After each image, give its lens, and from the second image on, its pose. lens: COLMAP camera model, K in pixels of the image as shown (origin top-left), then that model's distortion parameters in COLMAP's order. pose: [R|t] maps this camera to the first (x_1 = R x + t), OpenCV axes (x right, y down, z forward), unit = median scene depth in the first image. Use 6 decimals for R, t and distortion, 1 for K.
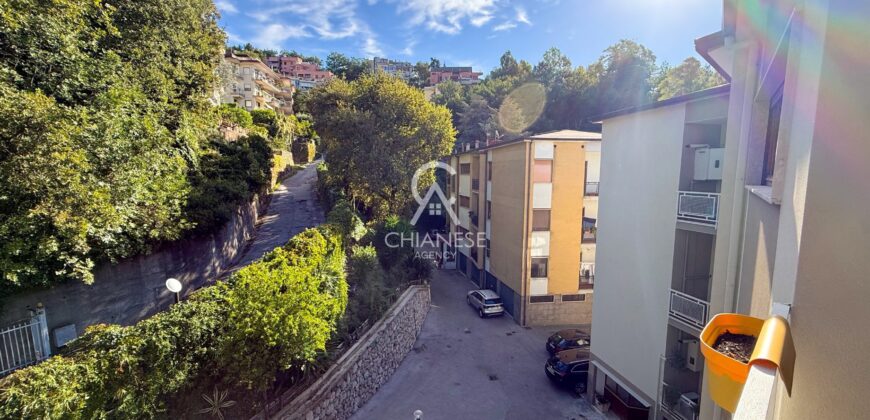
lens RADIAL K [[345.9, 0, 433.8], [0, 345.9, 212.1], [0, 0, 1]] dist [0.001975, -0.000339]
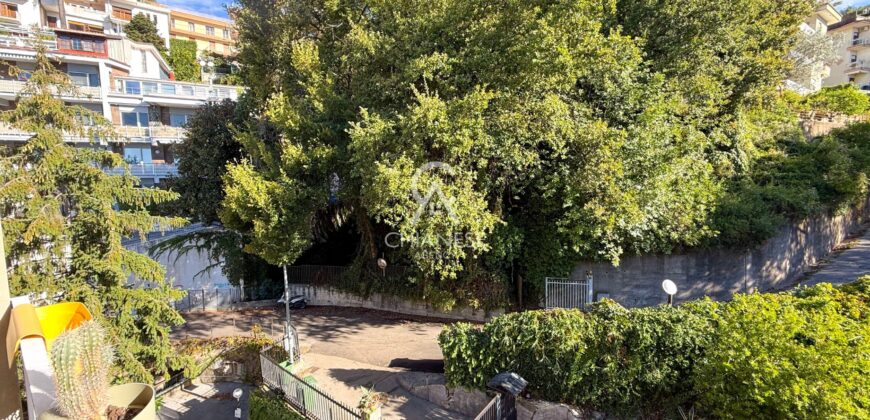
lens RADIAL K [[345.9, 0, 433.5], [0, 345.9, 212.4], [0, 0, 1]] dist [0.001975, -0.000339]
pose [[0.179669, 0.092426, -0.979376, 0.099453], [-0.105946, 0.991604, 0.074144, -0.009402], [0.978005, 0.090439, 0.187952, 0.090658]]
